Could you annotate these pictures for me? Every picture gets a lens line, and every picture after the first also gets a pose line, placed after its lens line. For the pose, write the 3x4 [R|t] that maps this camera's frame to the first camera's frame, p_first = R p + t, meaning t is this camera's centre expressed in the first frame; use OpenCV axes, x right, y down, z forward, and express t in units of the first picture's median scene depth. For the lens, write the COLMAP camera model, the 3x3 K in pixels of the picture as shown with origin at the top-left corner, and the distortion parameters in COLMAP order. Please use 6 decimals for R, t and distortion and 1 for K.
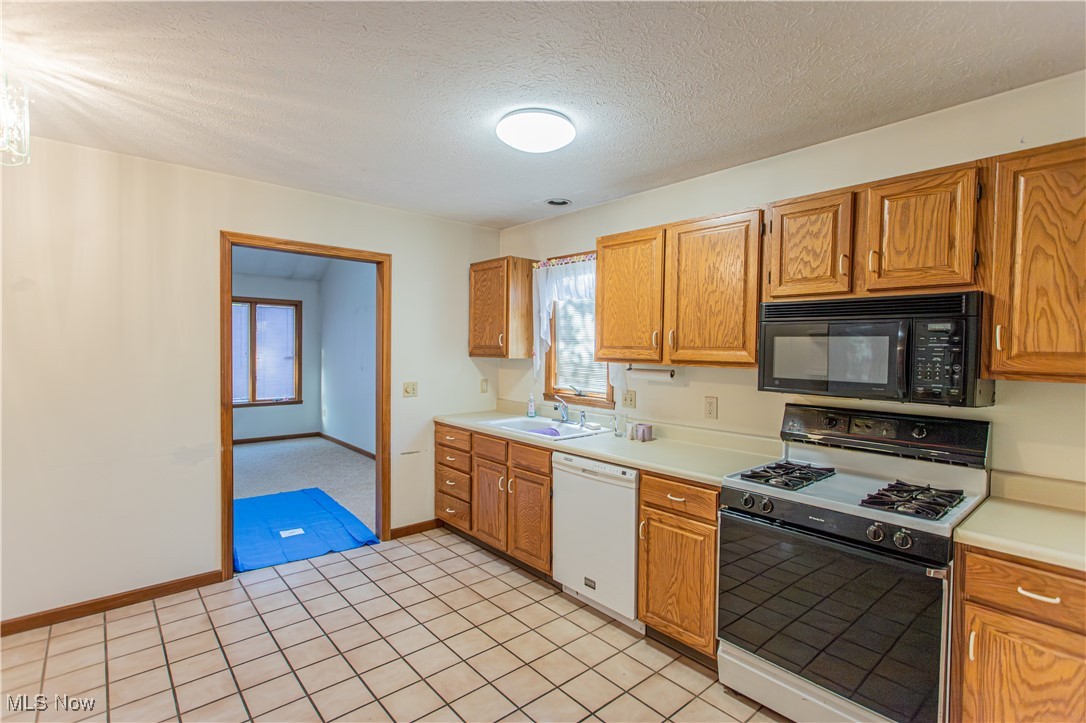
lens RADIAL K [[516.7, 0, 539.2], [0, 516.7, 361.2], [0, 0, 1]] dist [0.002175, 0.000530]
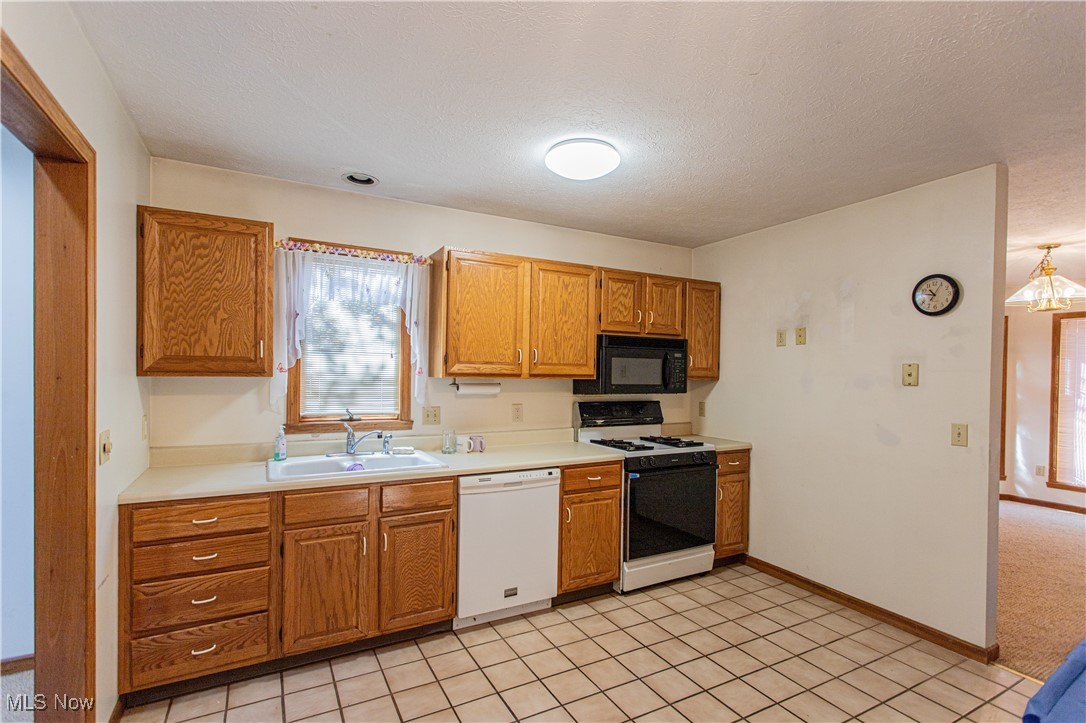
lens RADIAL K [[525.3, 0, 547.1], [0, 525.3, 375.4], [0, 0, 1]] dist [0.000638, 0.000361]
pose [[0.206174, -0.020704, 0.978296, -0.960677], [0.012963, 0.999746, 0.018426, -0.022129], [-0.978429, 0.008883, 0.206390, 0.756179]]
